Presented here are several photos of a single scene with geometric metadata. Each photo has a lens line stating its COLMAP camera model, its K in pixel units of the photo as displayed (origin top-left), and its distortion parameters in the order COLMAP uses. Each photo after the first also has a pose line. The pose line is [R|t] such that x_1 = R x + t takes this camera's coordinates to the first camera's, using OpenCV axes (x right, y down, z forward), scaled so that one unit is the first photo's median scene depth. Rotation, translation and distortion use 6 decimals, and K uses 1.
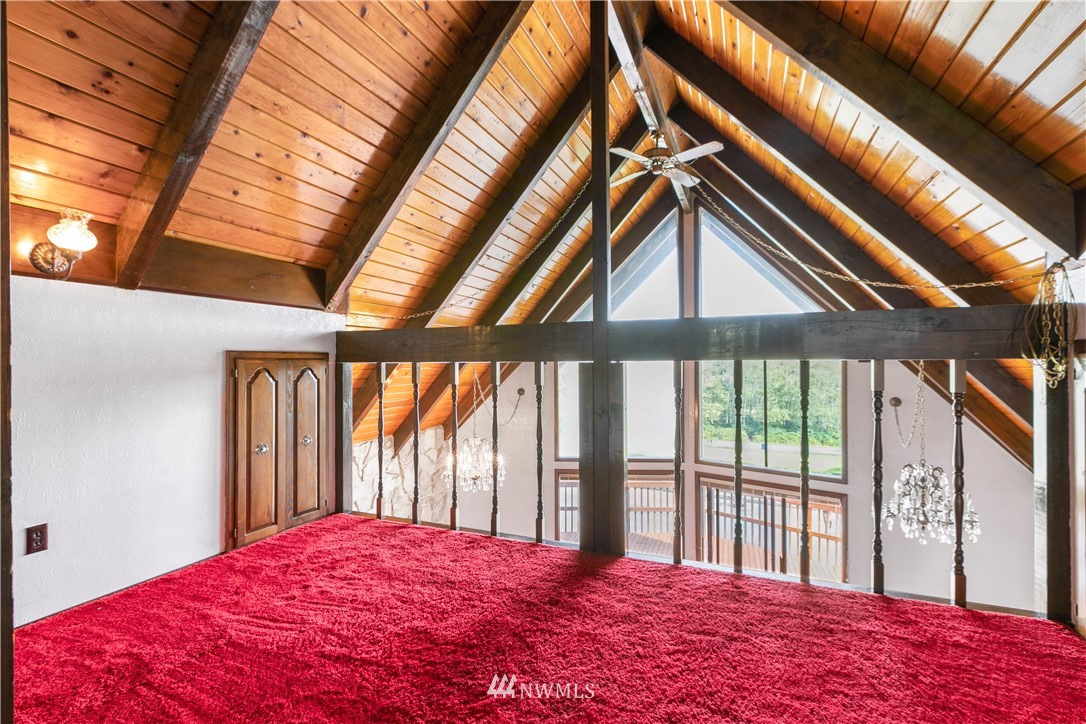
lens RADIAL K [[495.9, 0, 545.2], [0, 495.9, 363.8], [0, 0, 1]] dist [-0.005087, -0.000605]
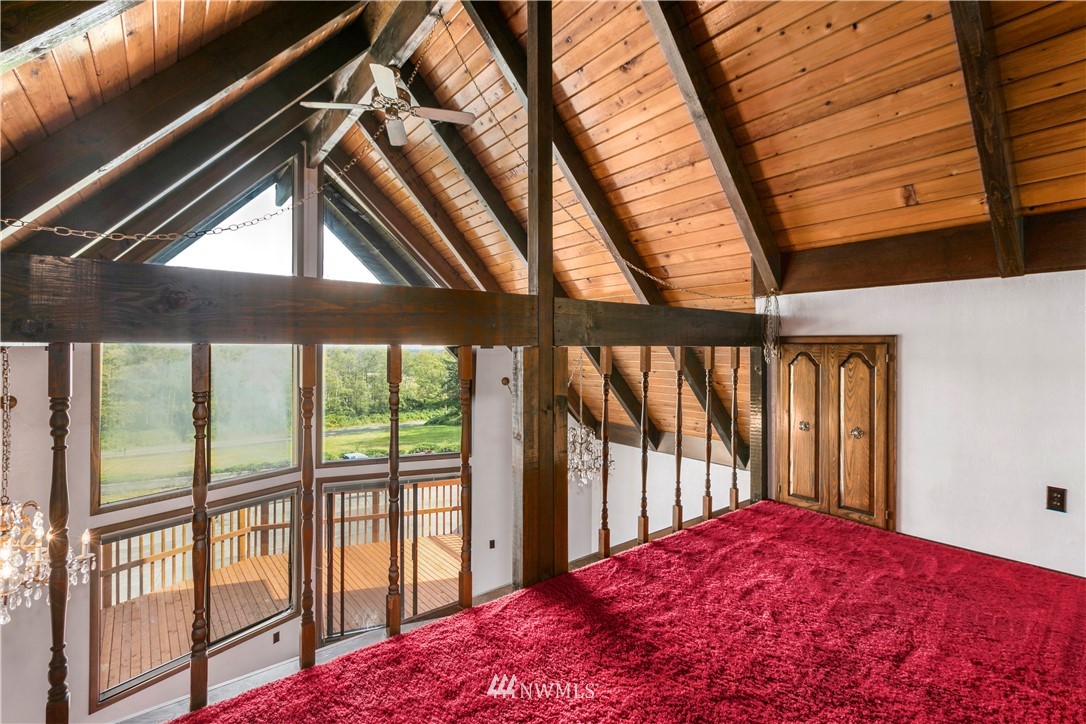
lens RADIAL K [[495.9, 0, 546.7], [0, 495.9, 353.8], [0, 0, 1]] dist [-0.005087, -0.000605]
pose [[0.470799, -0.001158, 0.882240, -0.609684], [-0.003189, 0.999990, 0.003014, 0.005043], [-0.882235, -0.004233, 0.470791, 0.618847]]
